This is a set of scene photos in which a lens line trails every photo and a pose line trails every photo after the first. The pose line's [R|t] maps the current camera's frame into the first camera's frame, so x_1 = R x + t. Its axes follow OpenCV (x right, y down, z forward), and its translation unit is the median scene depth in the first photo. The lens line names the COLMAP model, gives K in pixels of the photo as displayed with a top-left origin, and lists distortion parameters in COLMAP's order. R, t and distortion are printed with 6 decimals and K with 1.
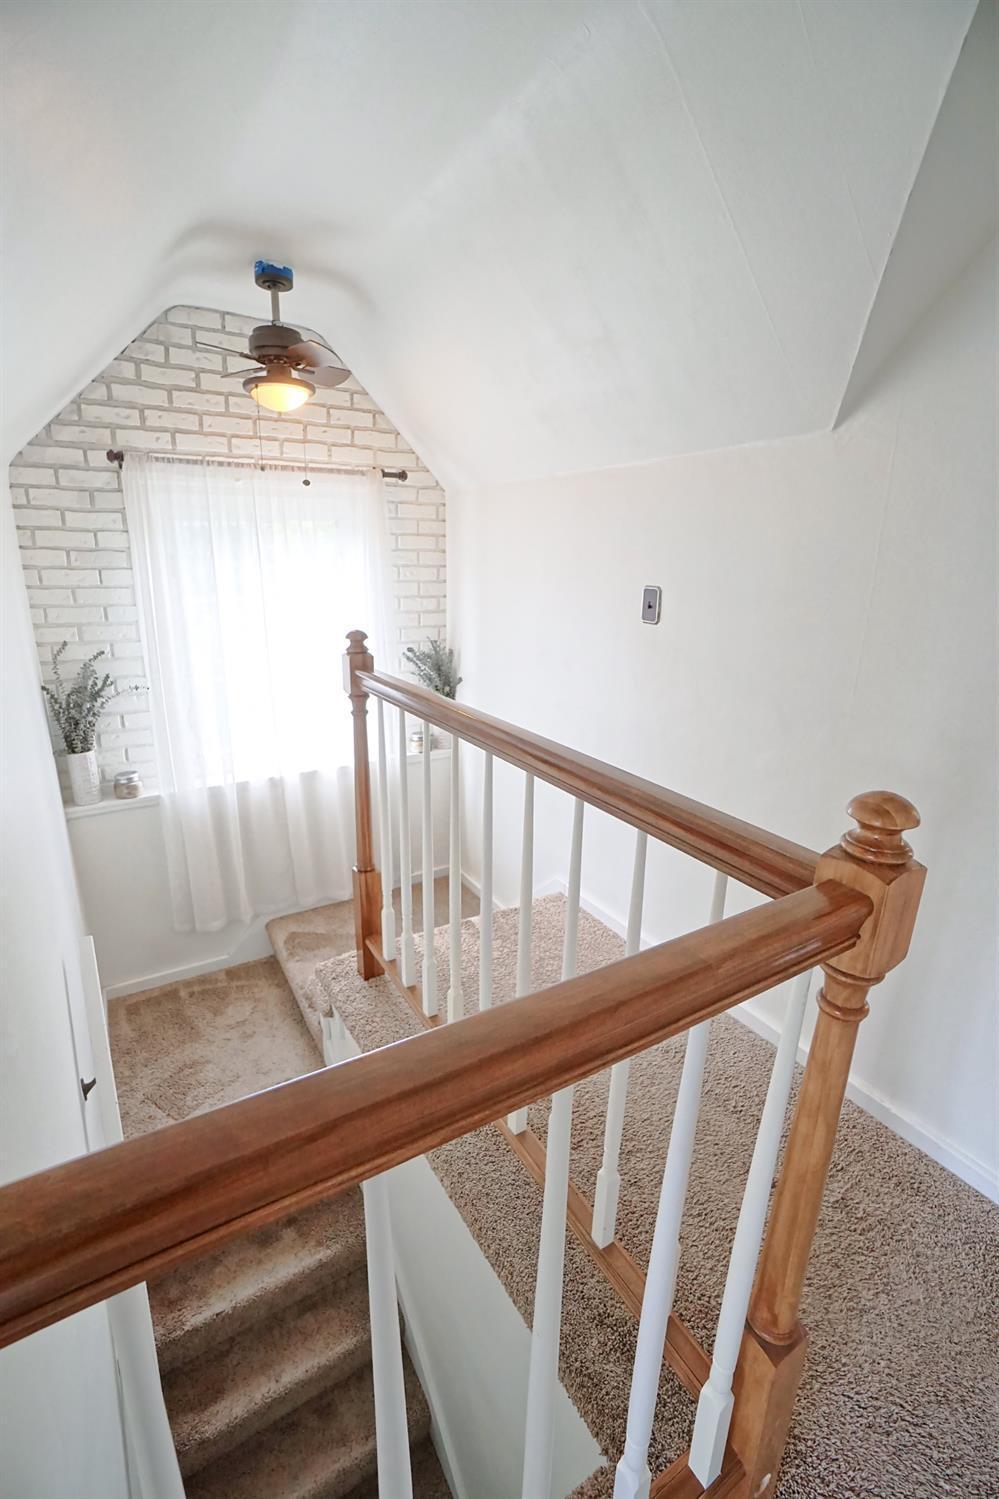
lens RADIAL K [[653.1, 0, 492.3], [0, 653.1, 747.4], [0, 0, 1]] dist [-0.060376, 0.019463]
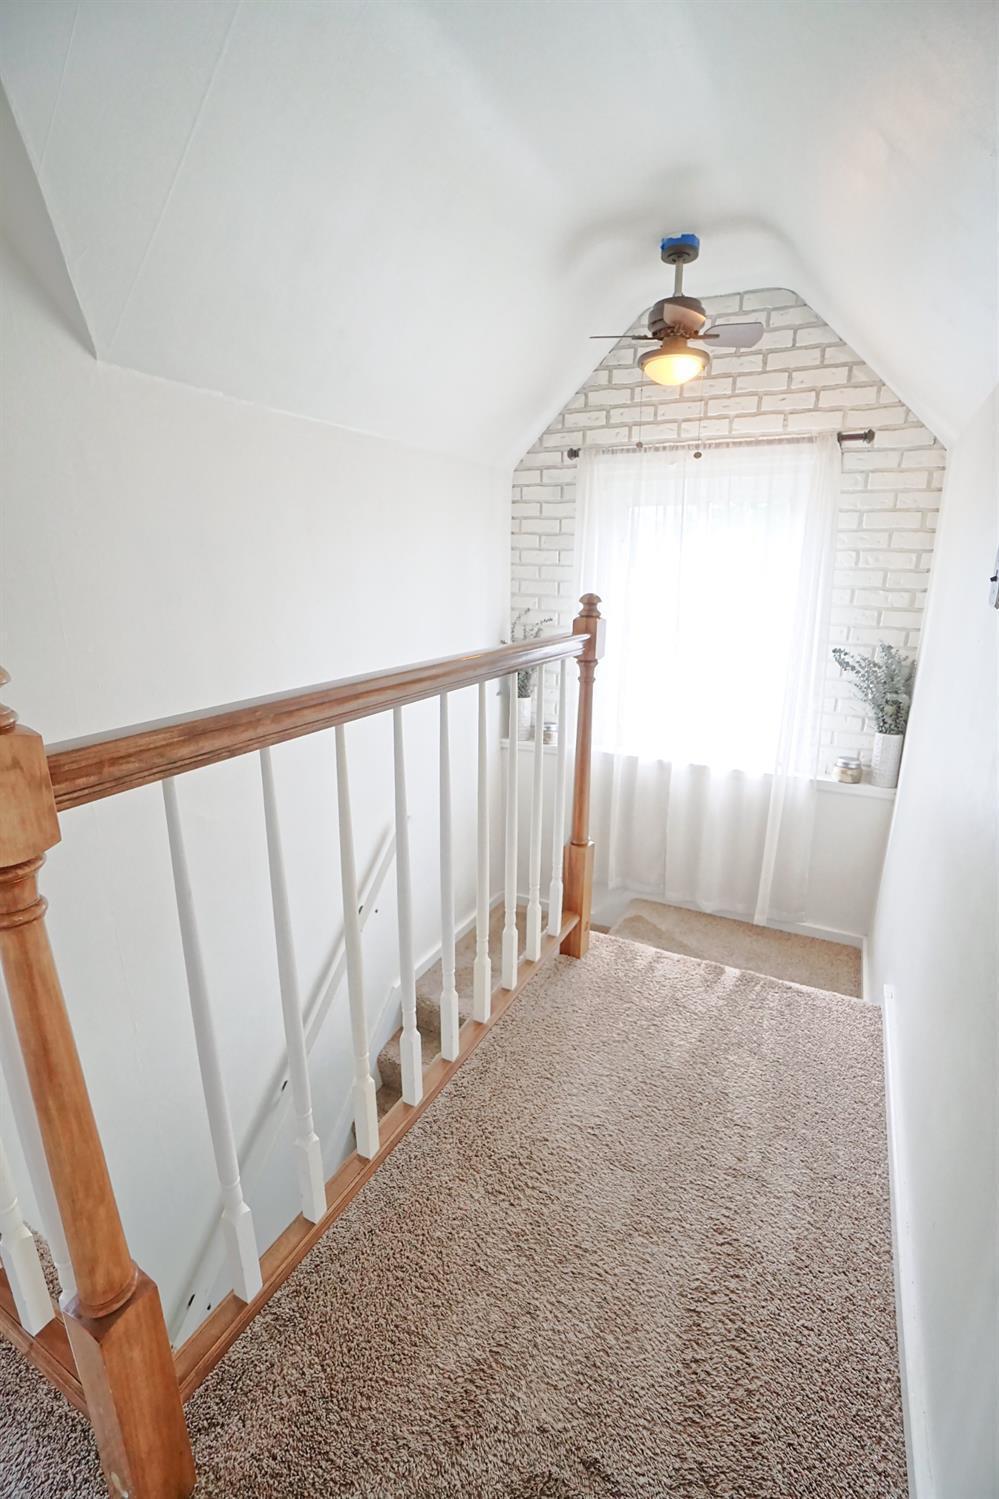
lens RADIAL K [[653.1, 0, 492.3], [0, 653.1, 747.4], [0, 0, 1]] dist [-0.060376, 0.019463]
pose [[0.530724, 0.217225, -0.819234, 0.397606], [-0.236455, 0.966167, 0.103003, -0.016822], [0.813893, 0.139046, 0.564132, 0.255748]]
